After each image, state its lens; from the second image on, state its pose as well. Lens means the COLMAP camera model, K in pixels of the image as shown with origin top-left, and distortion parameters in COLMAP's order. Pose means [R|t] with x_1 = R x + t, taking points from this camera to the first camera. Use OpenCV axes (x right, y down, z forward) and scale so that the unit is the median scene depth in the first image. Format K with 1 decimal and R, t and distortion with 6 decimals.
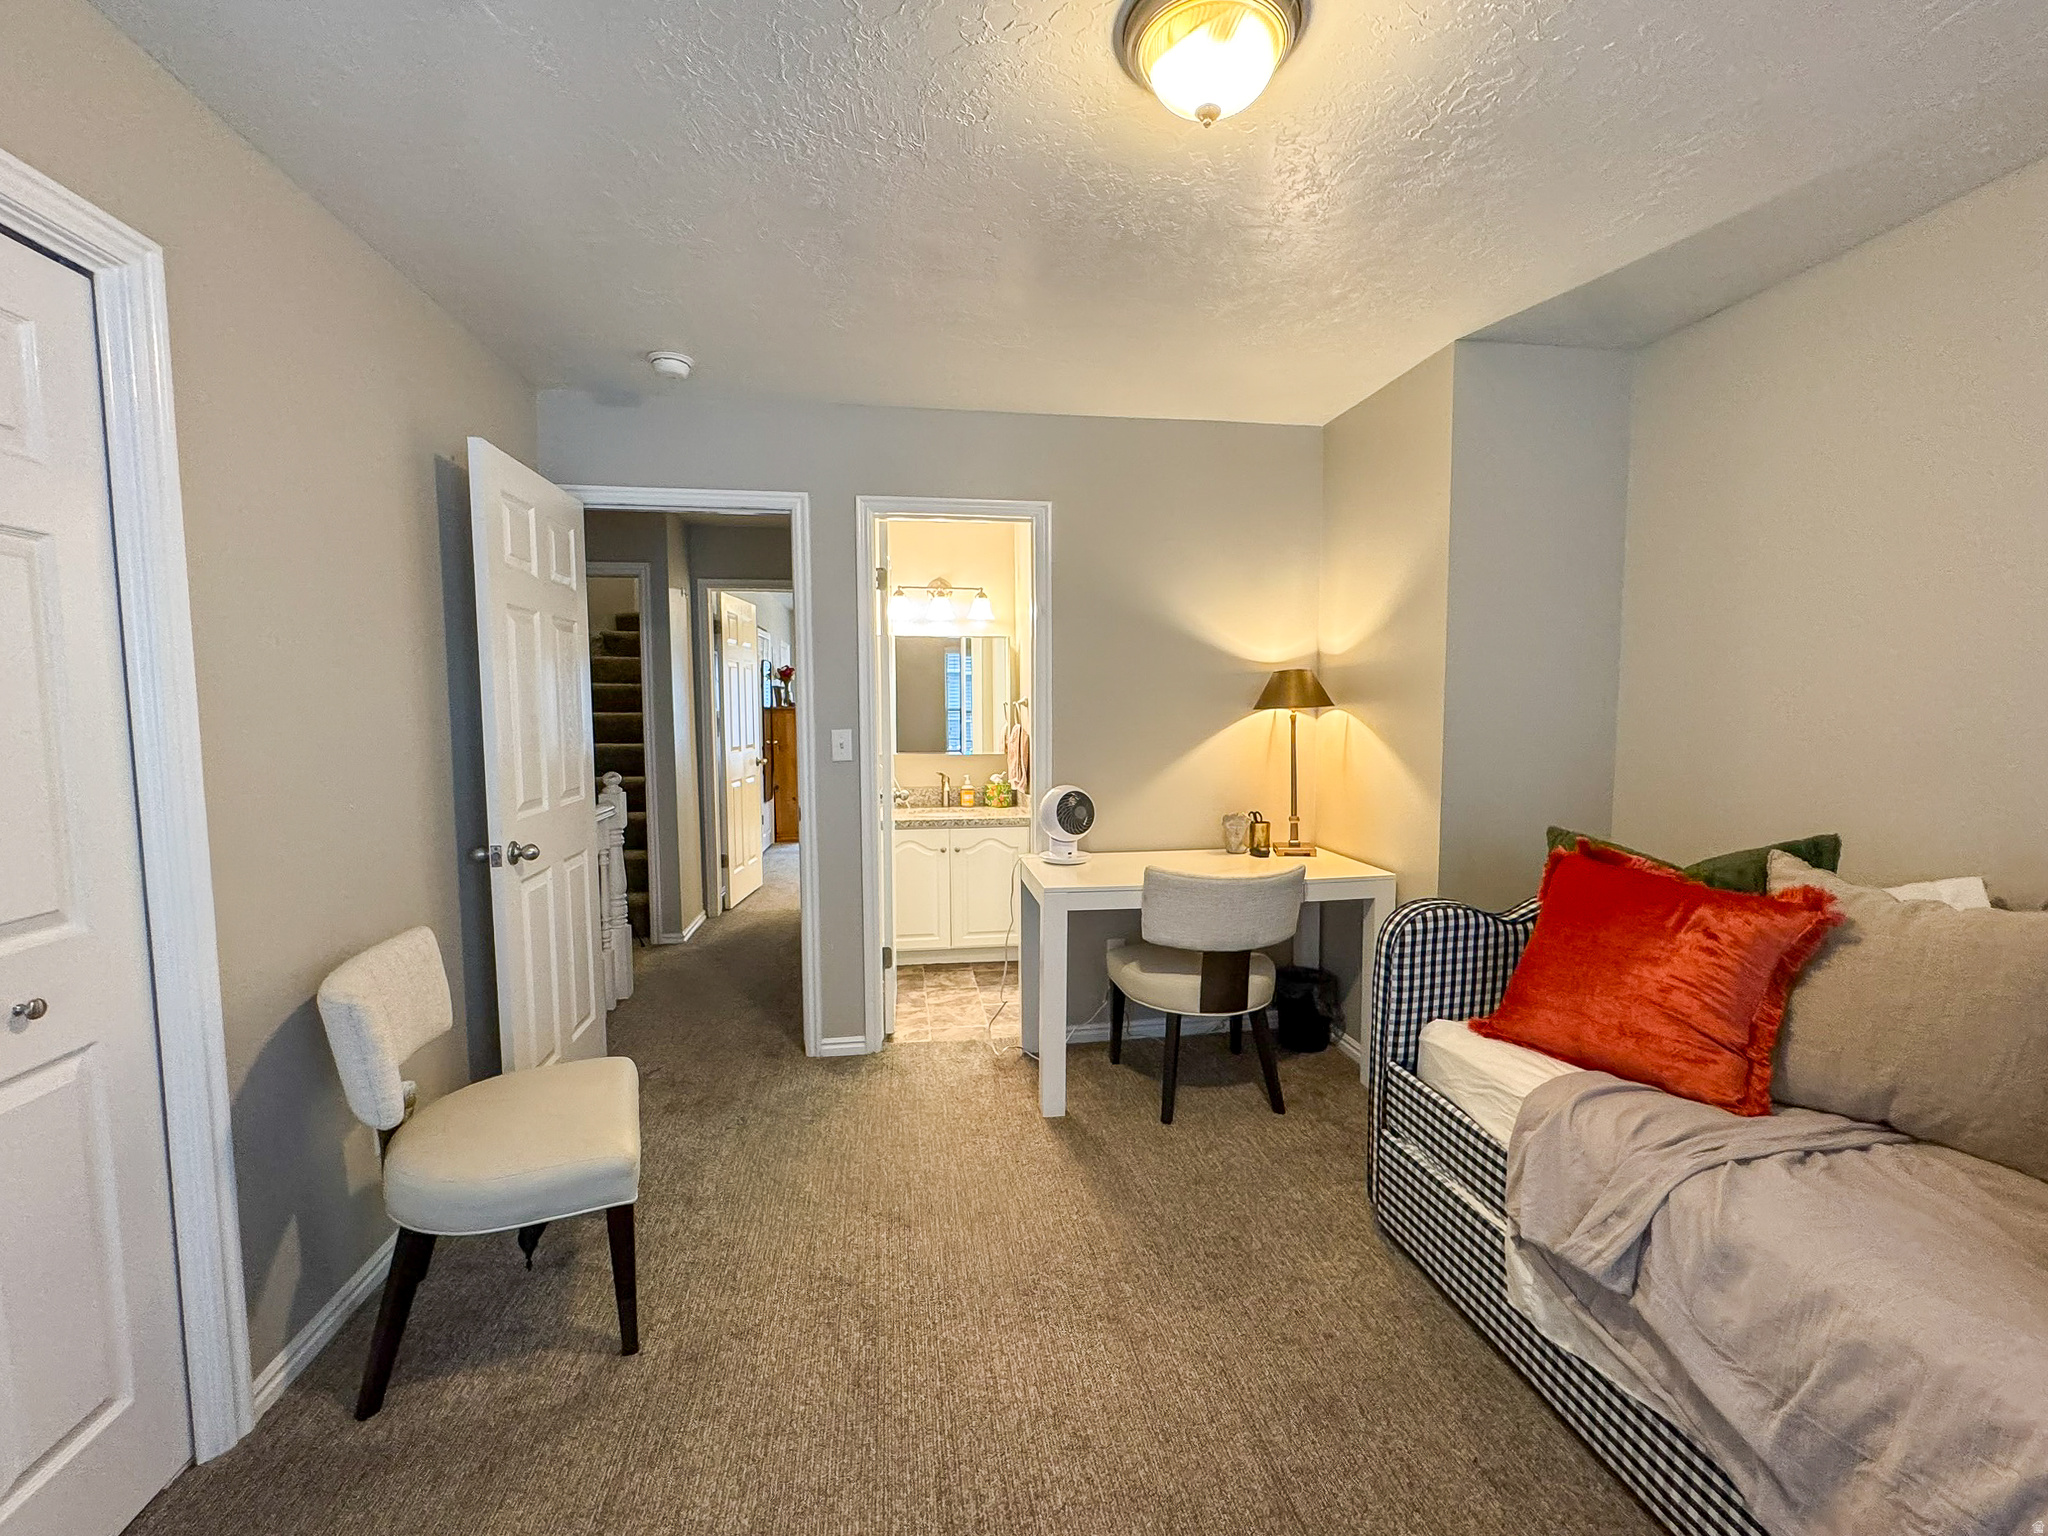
lens RADIAL K [[854.9, 0, 1030.5], [0, 854.9, 770.7], [0, 0, 1]] dist [0.000147, 0.000505]
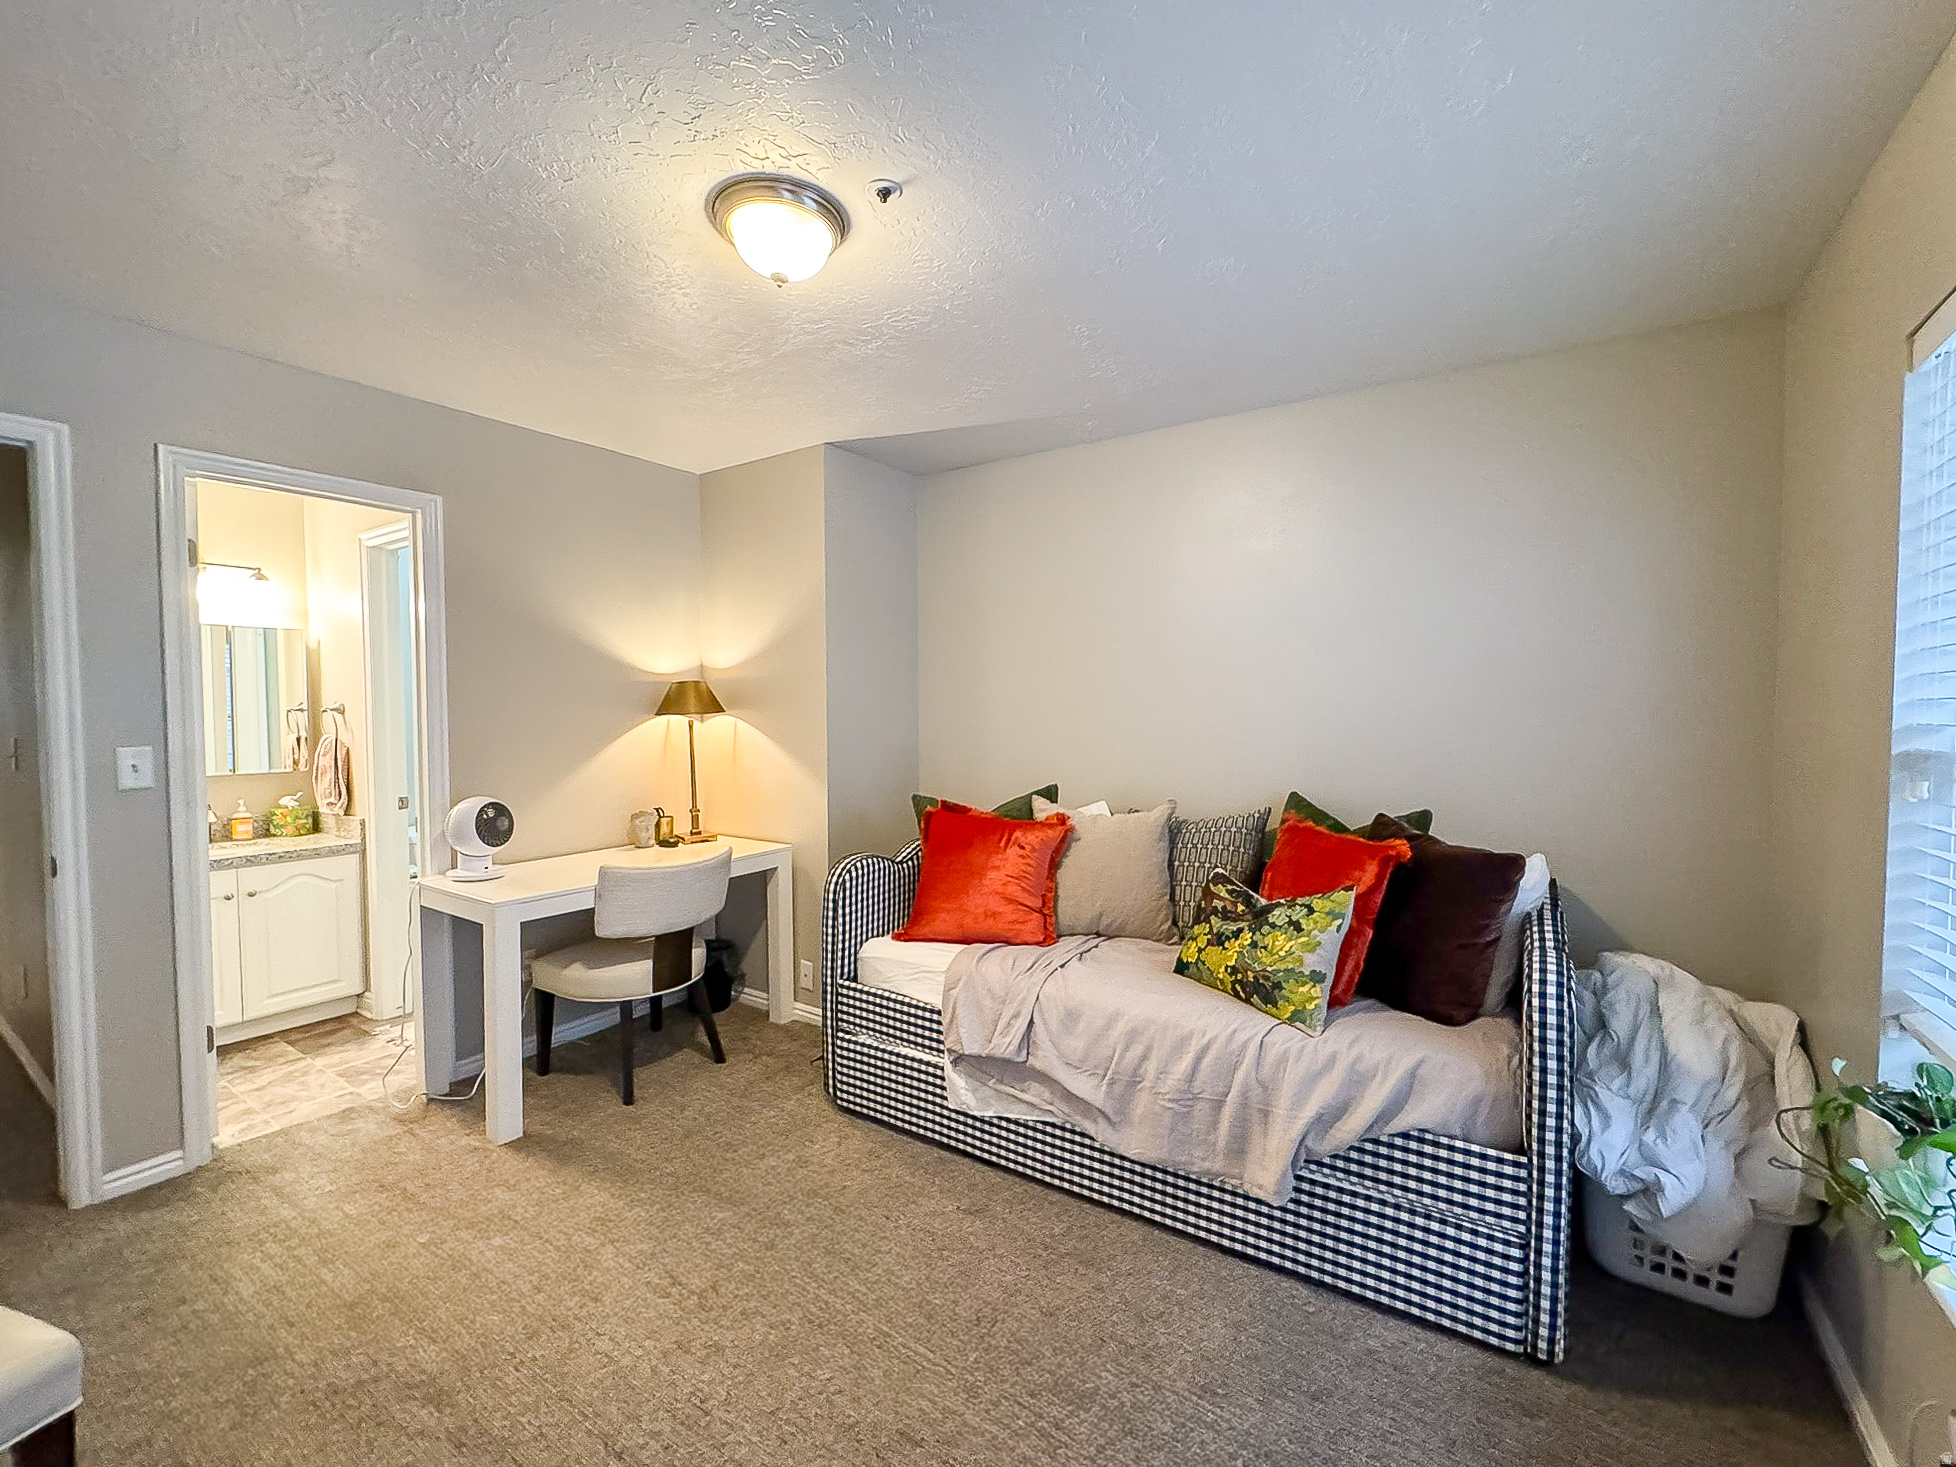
lens RADIAL K [[816.5, 0, 984.2], [0, 816.5, 736.0], [0, 0, 1]] dist [0.000147, 0.000505]
pose [[0.679203, -0.025571, 0.733505, -0.350039], [0.057052, 0.998208, -0.018030, -0.002793], [-0.731730, 0.054094, 0.679445, -0.048467]]
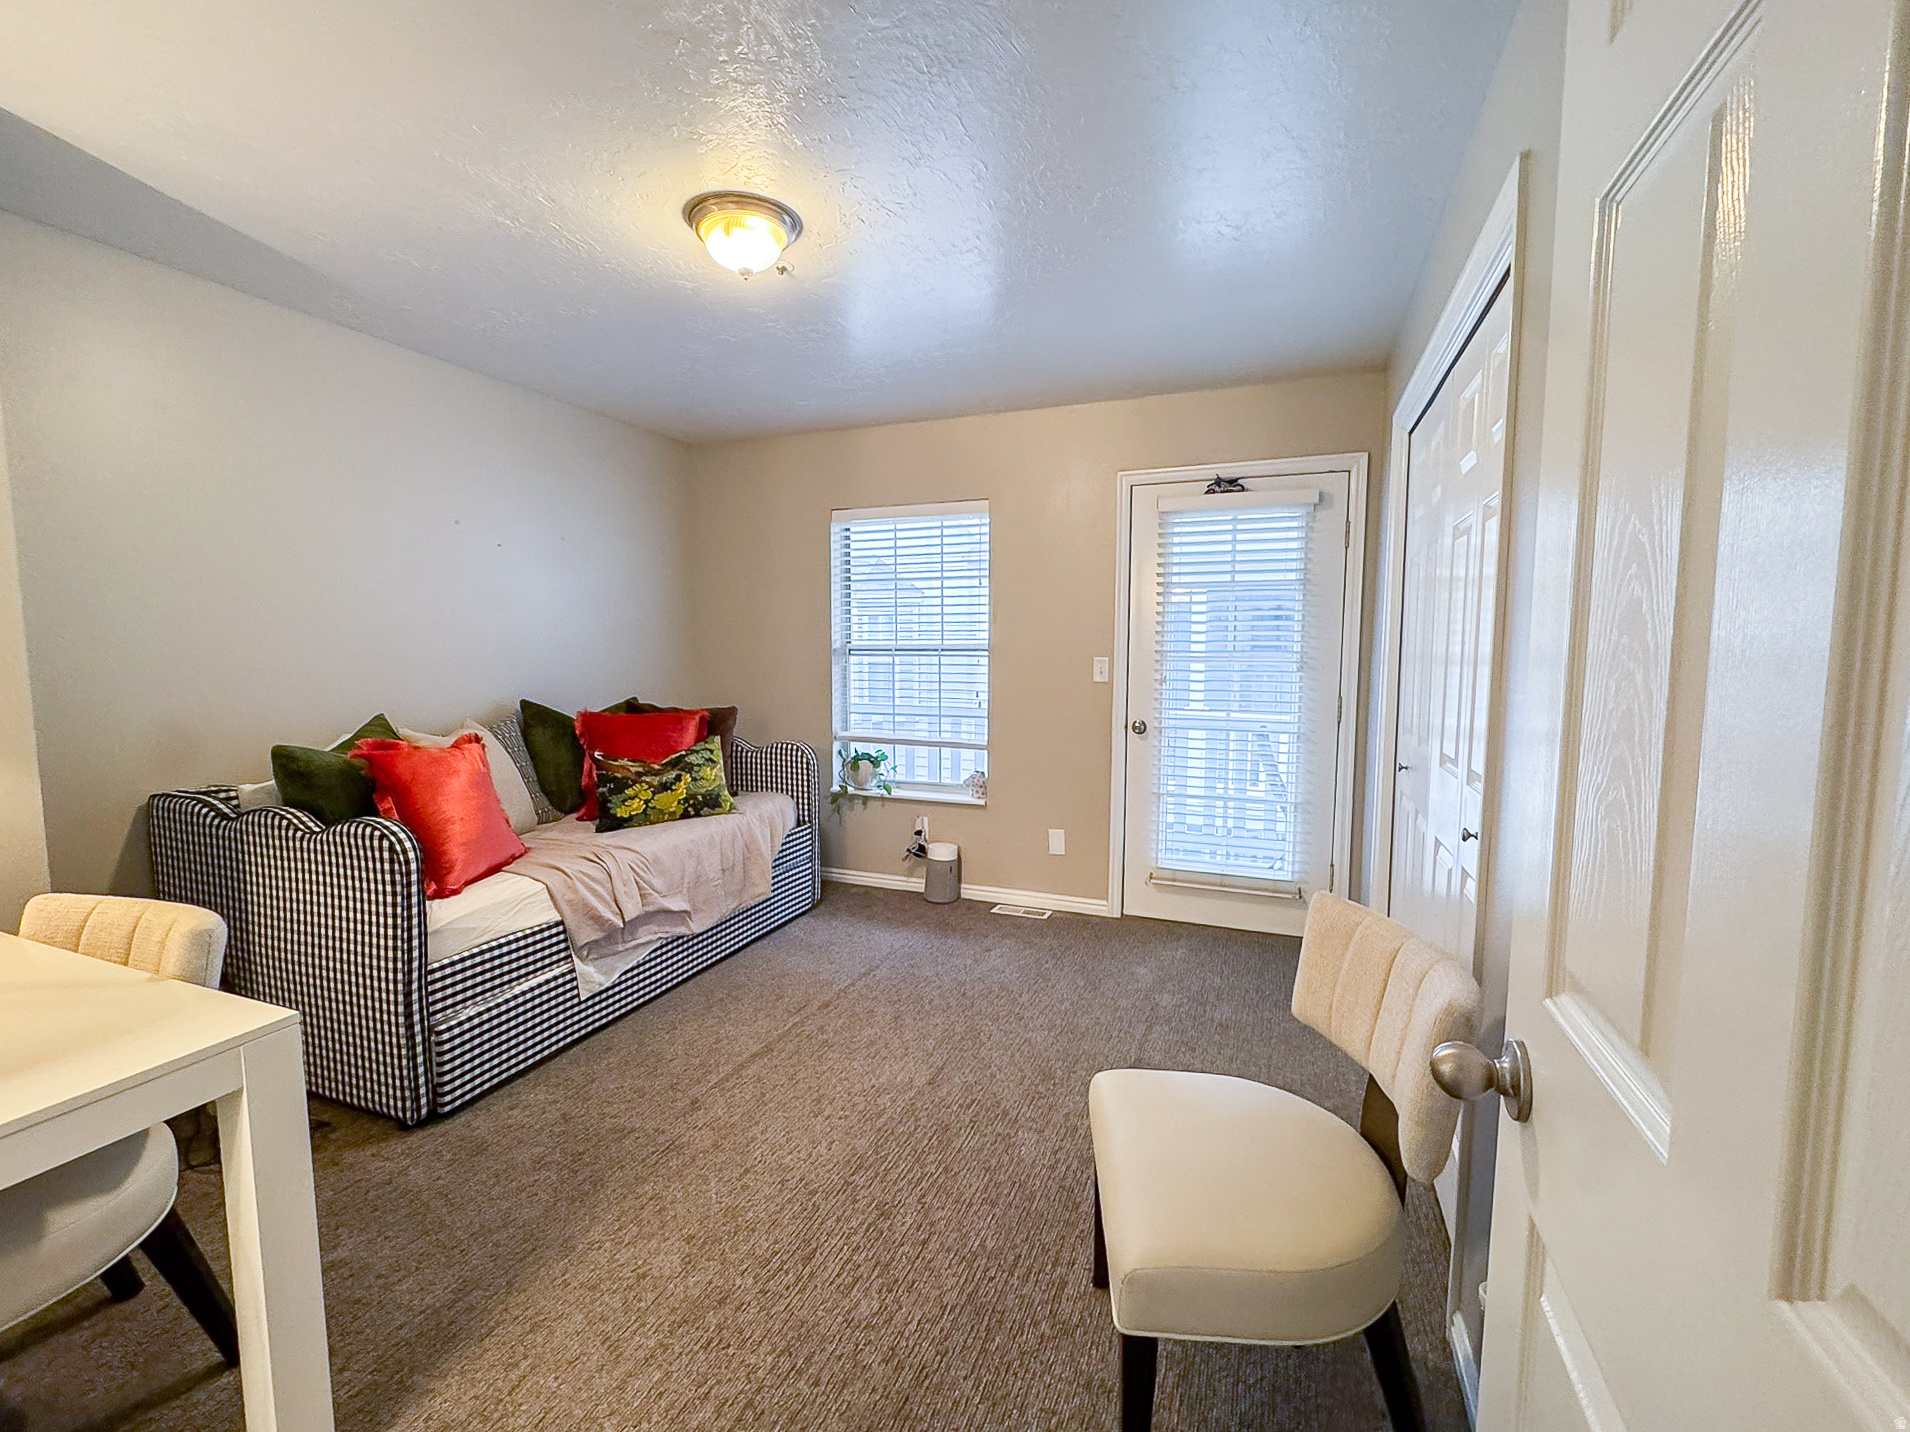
lens RADIAL K [[804.7, 0, 949.4], [0, 804.7, 718.2], [0, 0, 1]] dist [-0.000325, 0.000514]
pose [[-0.854410, -0.046480, 0.517517, -0.635570], [0.041747, 0.986630, 0.157536, -0.093098], [-0.517920, 0.156205, -0.841046, 1.460075]]
